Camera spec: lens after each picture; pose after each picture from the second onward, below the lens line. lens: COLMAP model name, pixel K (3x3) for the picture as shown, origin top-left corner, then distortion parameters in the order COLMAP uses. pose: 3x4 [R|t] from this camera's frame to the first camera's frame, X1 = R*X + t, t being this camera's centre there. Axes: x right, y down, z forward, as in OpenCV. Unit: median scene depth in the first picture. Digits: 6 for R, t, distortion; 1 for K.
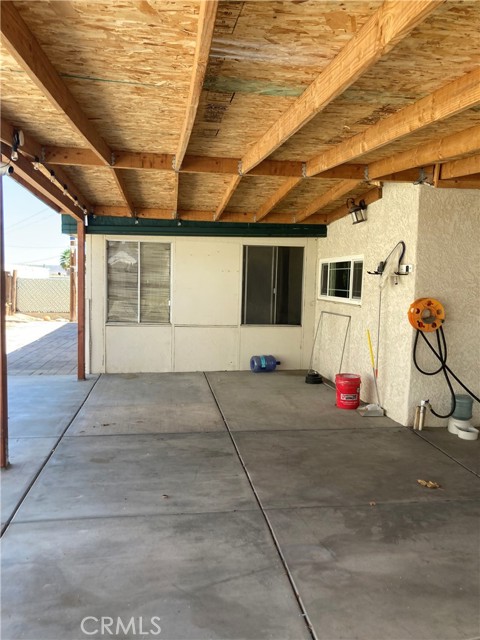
lens RADIAL K [[532.8, 0, 238.9], [0, 532.8, 318.3], [0, 0, 1]] dist [0.055778, -0.059519]
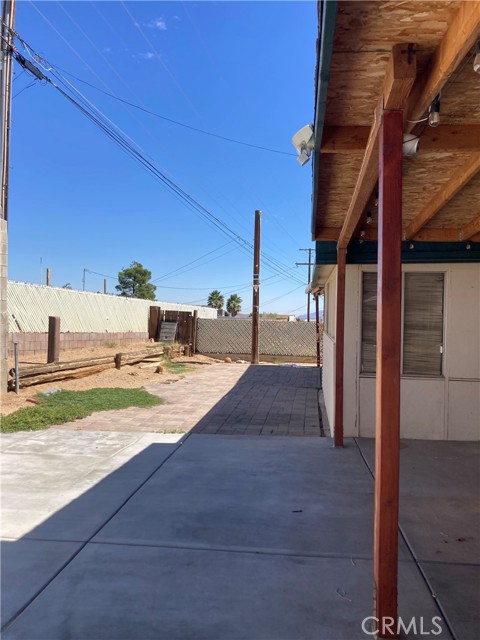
lens RADIAL K [[532.8, 0, 242.2], [0, 532.8, 318.9], [0, 0, 1]] dist [0.055778, -0.059519]
pose [[0.969117, -0.005092, -0.246549, -0.221597], [-0.012629, 0.997450, -0.070239, -0.014866], [0.246278, 0.071184, 0.966582, 0.173733]]
